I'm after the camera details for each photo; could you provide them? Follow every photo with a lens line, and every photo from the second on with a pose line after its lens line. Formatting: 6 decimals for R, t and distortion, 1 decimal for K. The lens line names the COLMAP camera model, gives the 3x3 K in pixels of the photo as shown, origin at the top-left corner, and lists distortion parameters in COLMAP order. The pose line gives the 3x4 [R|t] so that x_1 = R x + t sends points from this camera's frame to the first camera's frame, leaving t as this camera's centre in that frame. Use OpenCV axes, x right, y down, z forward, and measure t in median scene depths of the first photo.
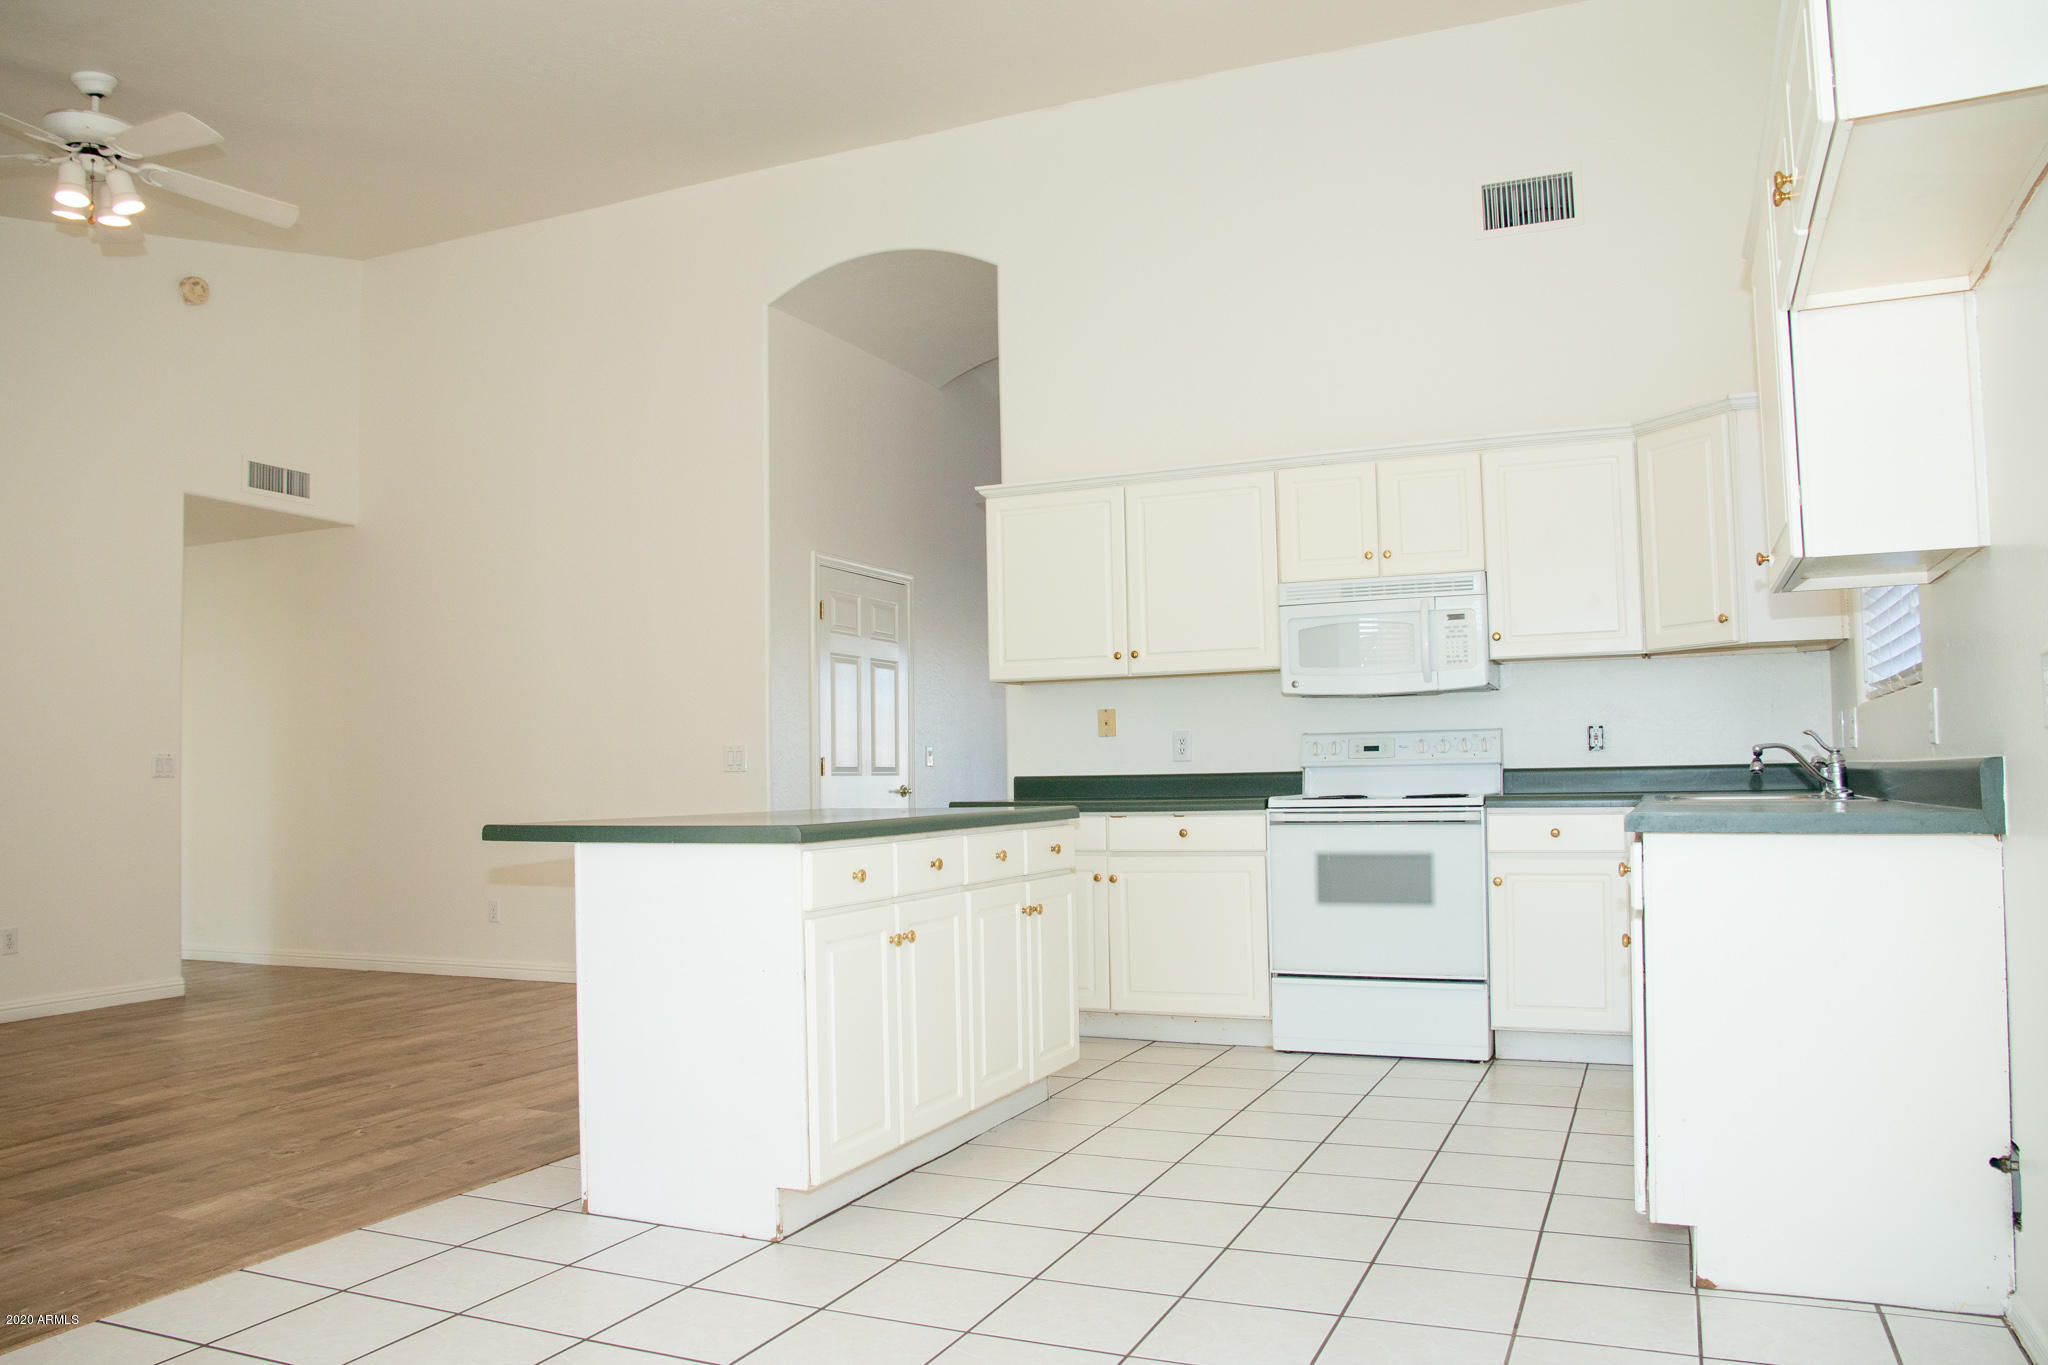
lens RADIAL K [[1486.5, 0, 1024.0], [0, 1486.5, 682.5], [0, 0, 1]] dist [-0.122204, 0.087935]
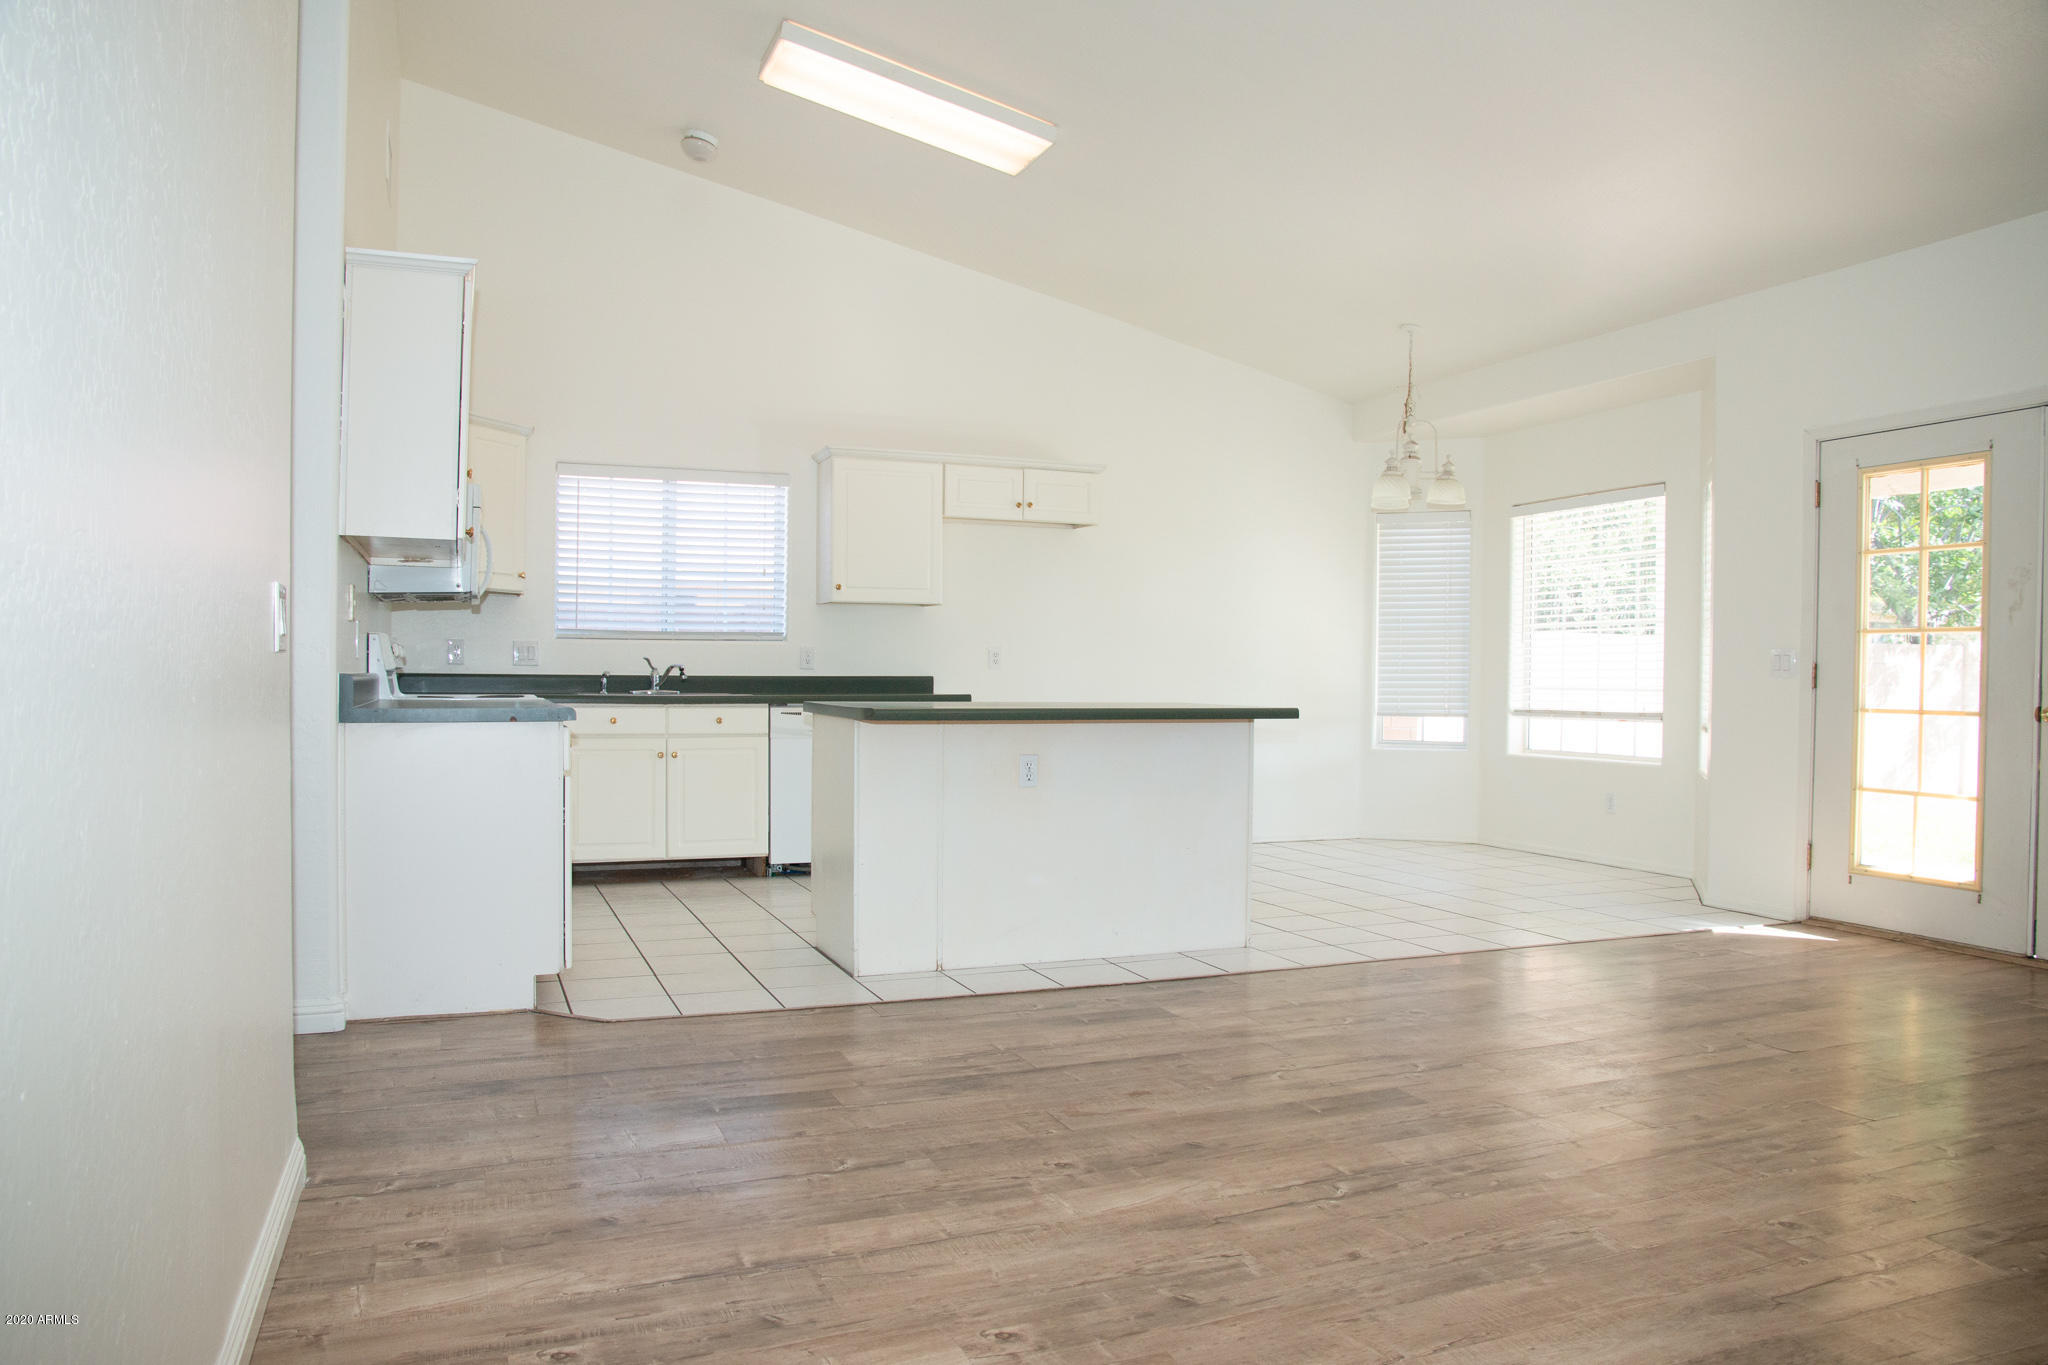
lens RADIAL K [[1404.3, 0, 1024.0], [0, 1404.3, 682.5], [0, 0, 1]] dist [-0.119110, 0.086965]
pose [[-0.719499, 0.007435, 0.694453, -0.767051], [-0.039514, 0.997885, -0.051622, 0.104028], [-0.693368, -0.064583, -0.717683, 1.471190]]
